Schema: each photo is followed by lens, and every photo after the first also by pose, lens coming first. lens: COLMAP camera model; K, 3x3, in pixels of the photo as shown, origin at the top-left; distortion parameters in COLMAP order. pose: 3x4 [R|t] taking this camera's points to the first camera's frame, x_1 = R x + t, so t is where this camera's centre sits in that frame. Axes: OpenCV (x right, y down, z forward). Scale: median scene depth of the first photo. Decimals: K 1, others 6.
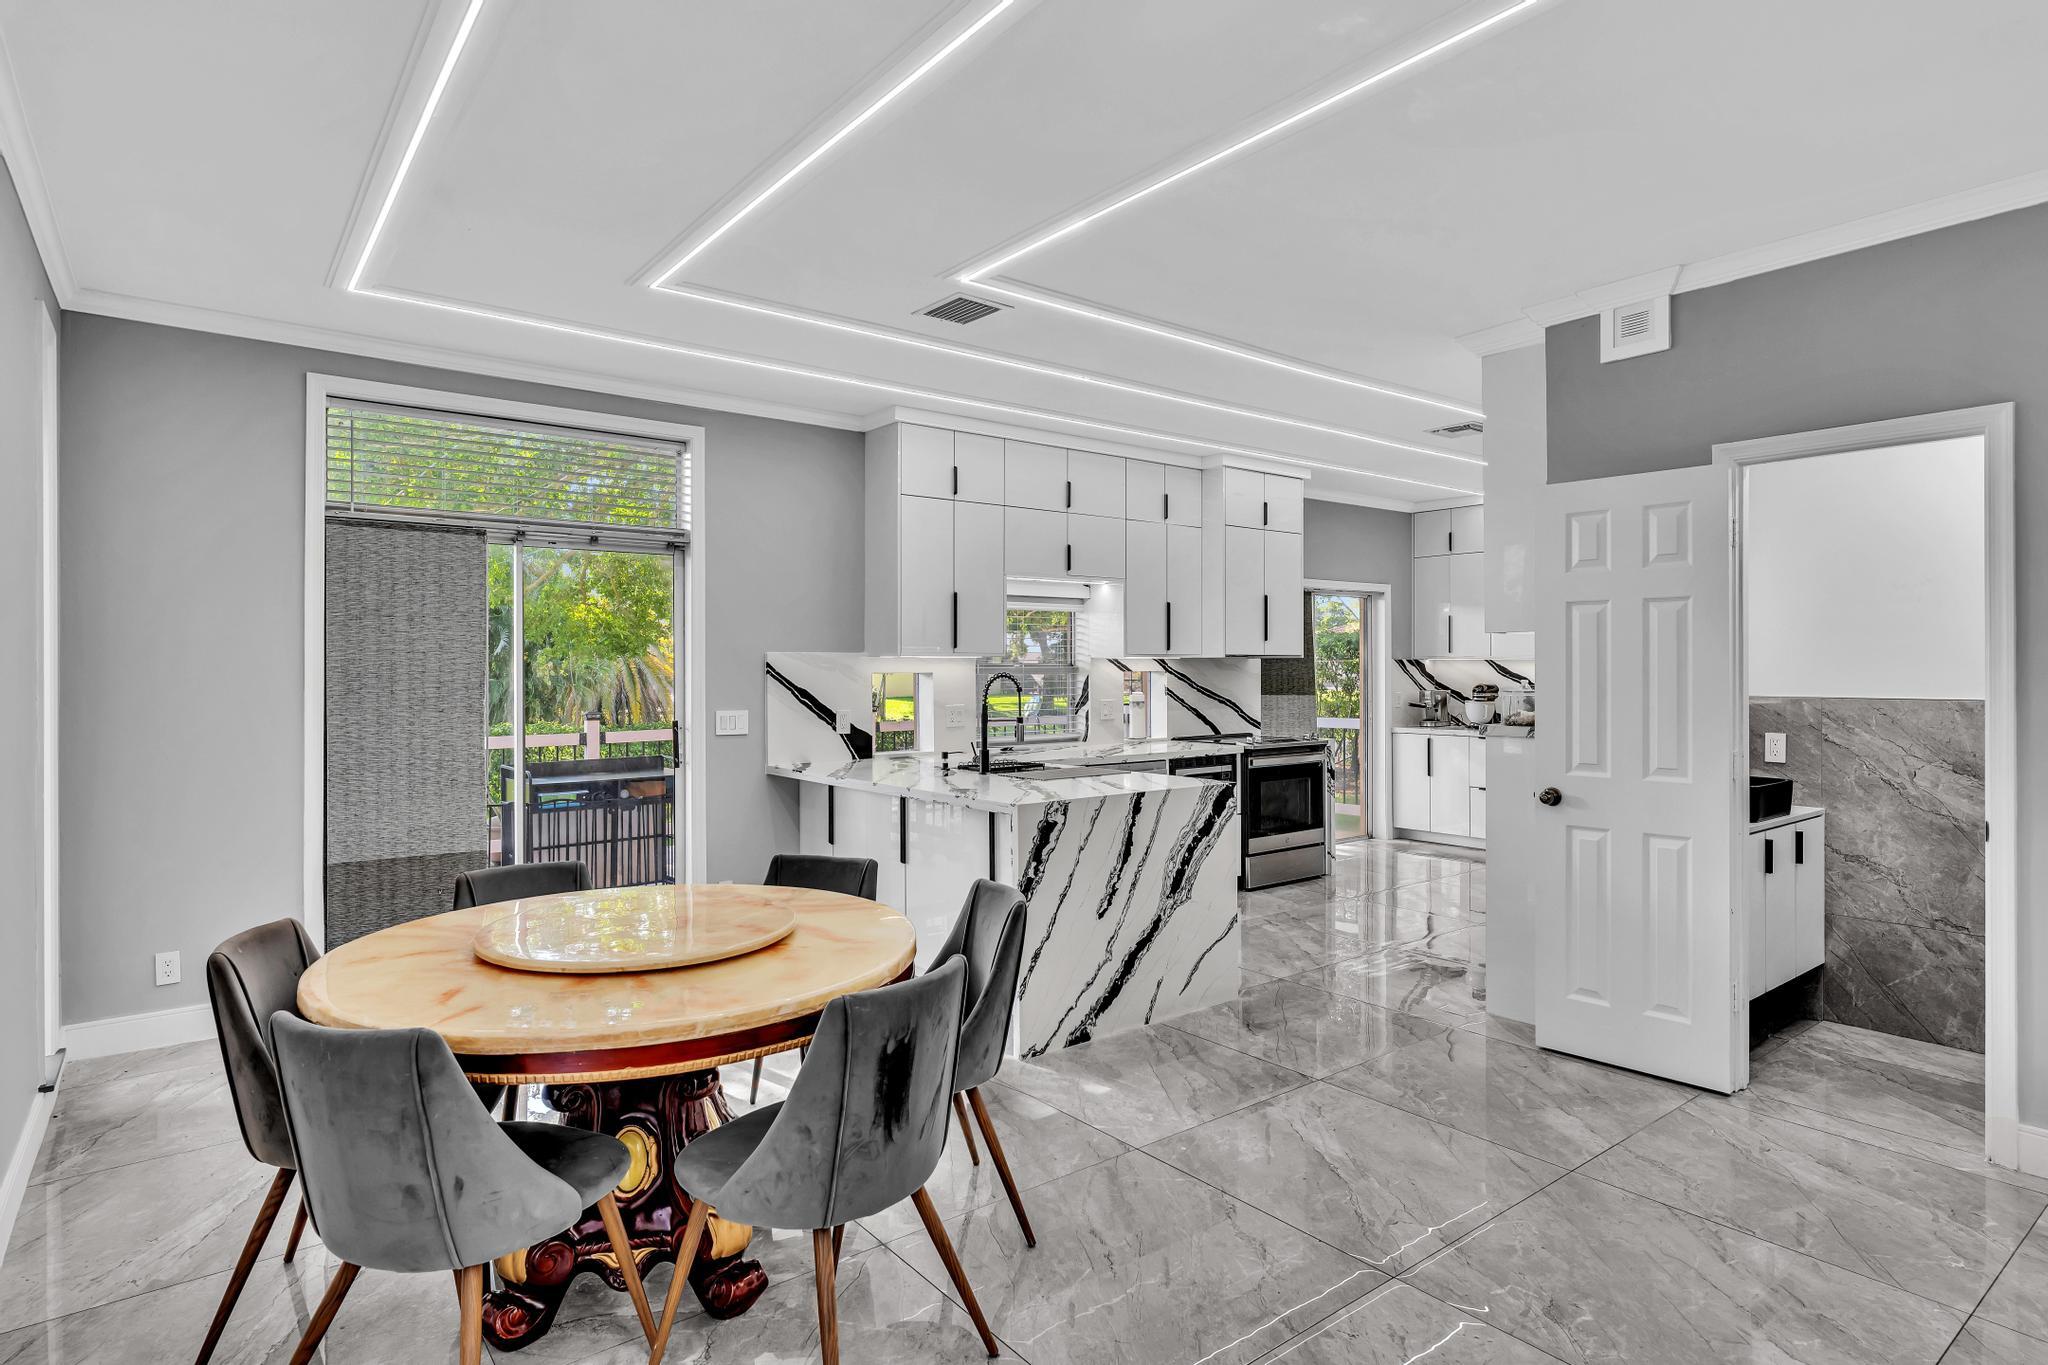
lens RADIAL K [[1085.5, 0, 1025.5], [0, 1085.5, 668.6], [0, 0, 1]] dist [-0.006981, 0.002822]
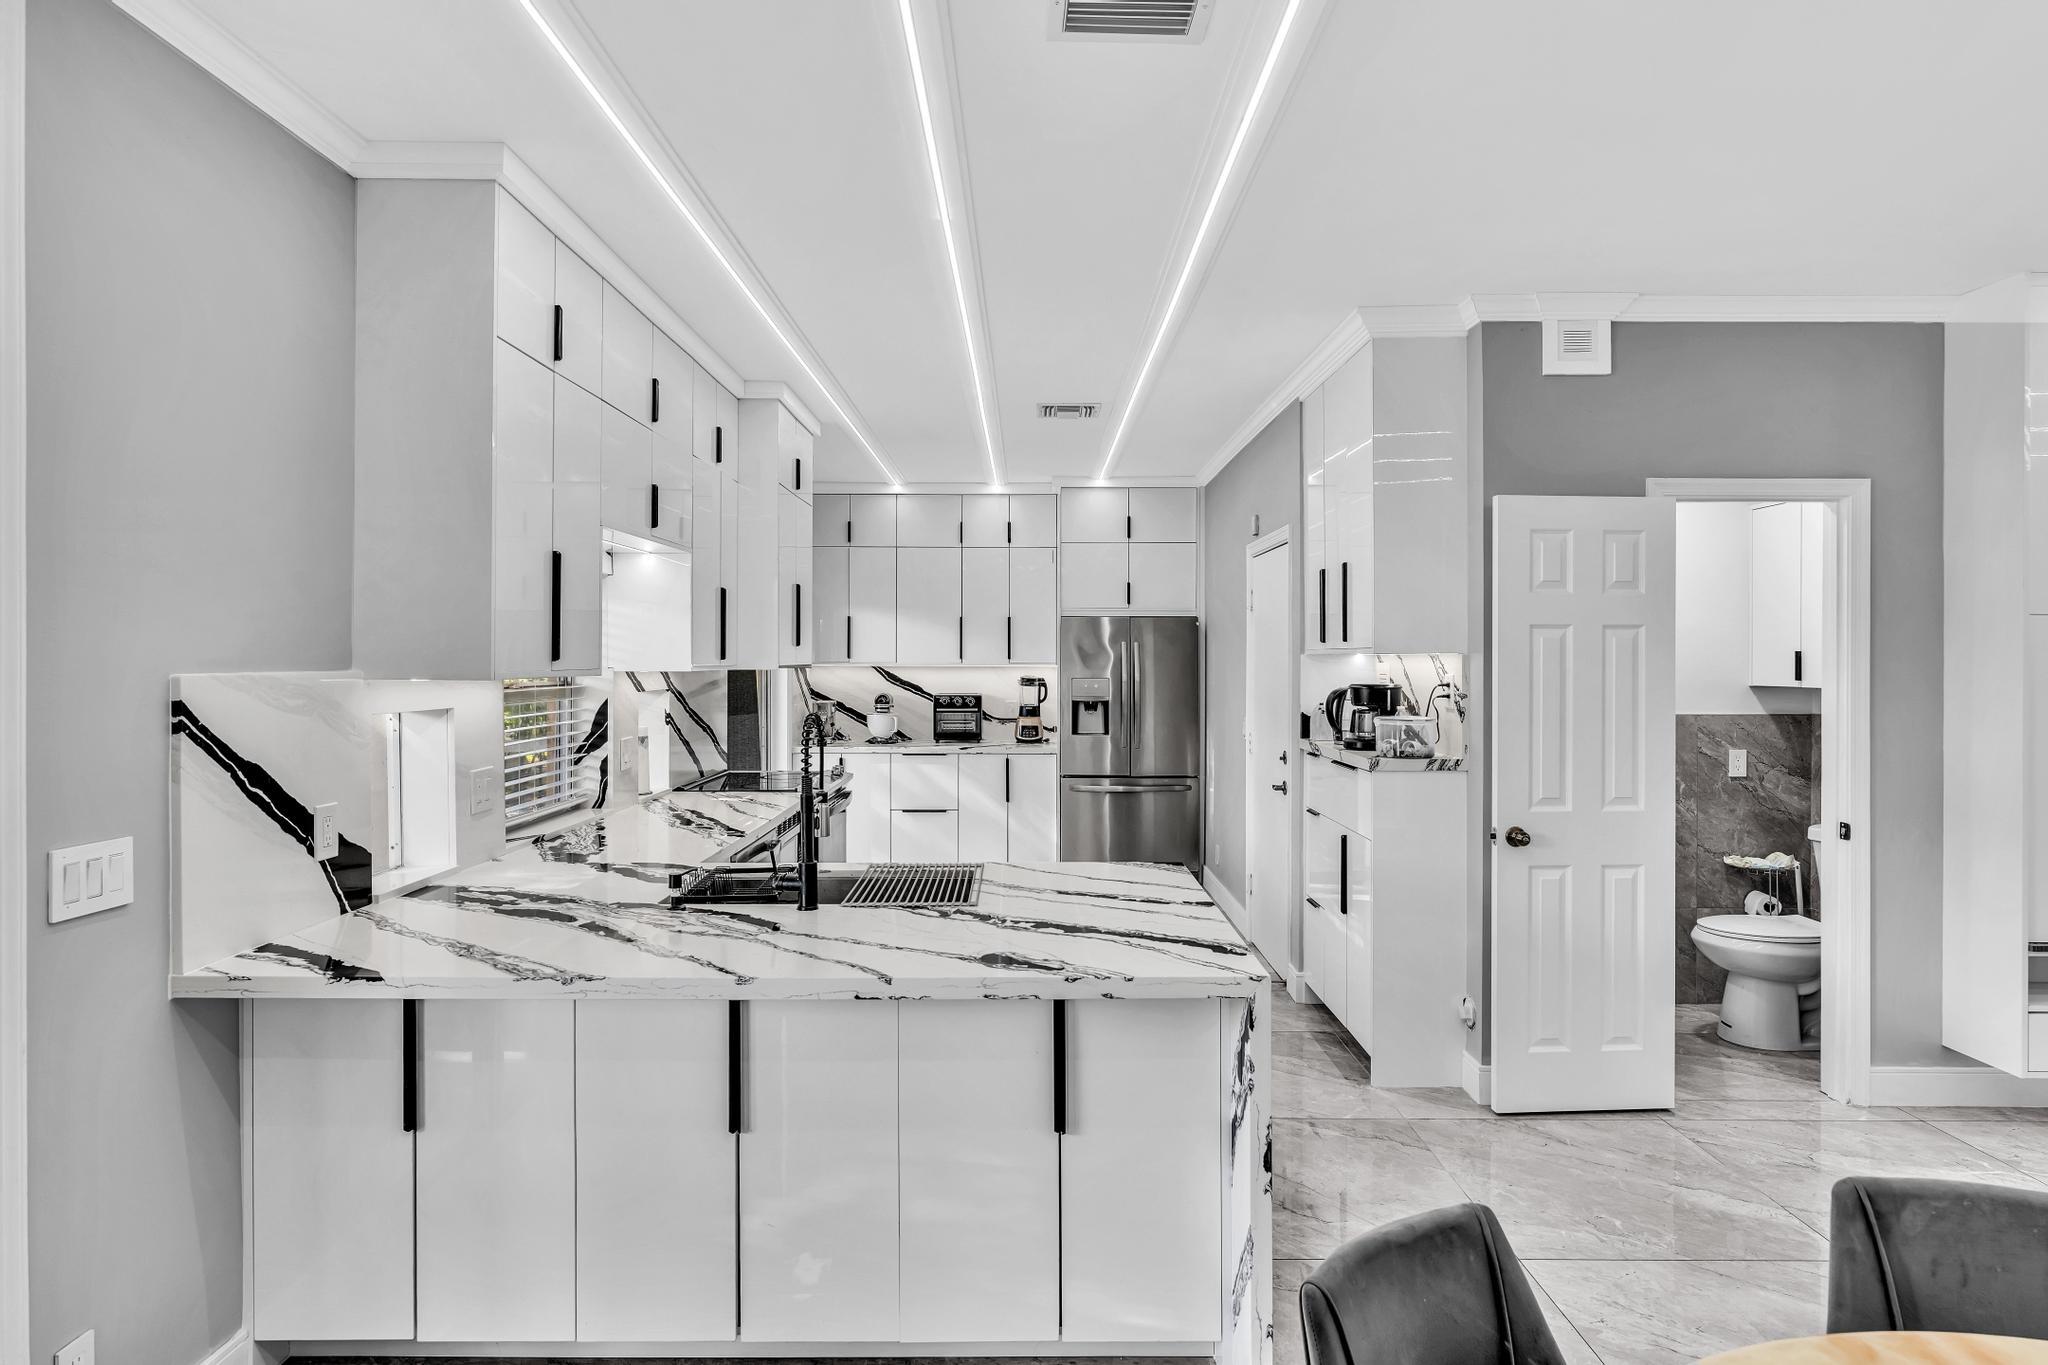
lens RADIAL K [[1104.1, 0, 1021.8], [0, 1104.1, 659.3], [0, 0, 1]] dist [-0.006343, -0.000123]
pose [[0.617422, 0.003145, 0.786626, -0.435610], [-0.003025, 0.999994, -0.001624, -0.024911], [-0.786626, -0.001377, 0.617428, 0.651609]]
